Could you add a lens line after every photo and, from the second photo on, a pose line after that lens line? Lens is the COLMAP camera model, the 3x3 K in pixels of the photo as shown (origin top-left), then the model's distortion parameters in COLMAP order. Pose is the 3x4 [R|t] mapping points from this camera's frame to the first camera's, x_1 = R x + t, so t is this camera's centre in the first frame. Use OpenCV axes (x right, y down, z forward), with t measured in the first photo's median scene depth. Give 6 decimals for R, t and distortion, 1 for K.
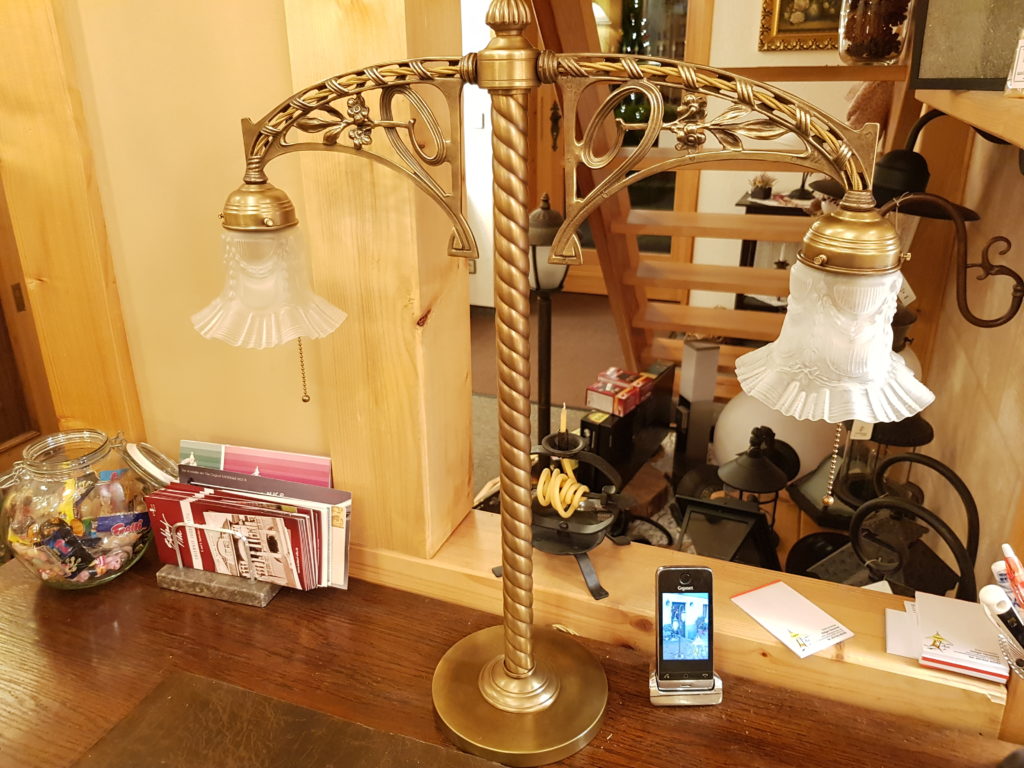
lens RADIAL K [[788.6, 0, 510.5], [0, 788.6, 373.1], [0, 0, 1]] dist [0.047078, -0.088813]
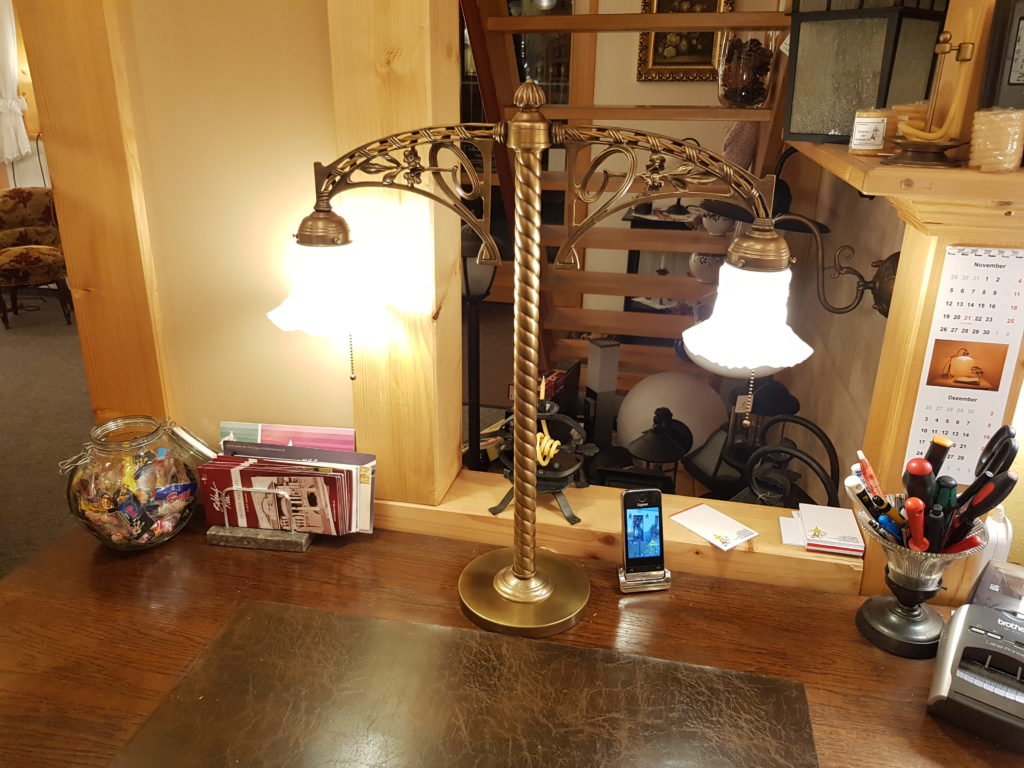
lens RADIAL K [[776.2, 0, 513.0], [0, 776.2, 381.2], [0, 0, 1]] dist [0.066009, -0.106229]
pose [[0.988000, -0.034848, 0.150473, -0.165145], [0.035155, 0.999382, 0.000616, 0.040762], [-0.150401, 0.004681, 0.988614, -0.252566]]
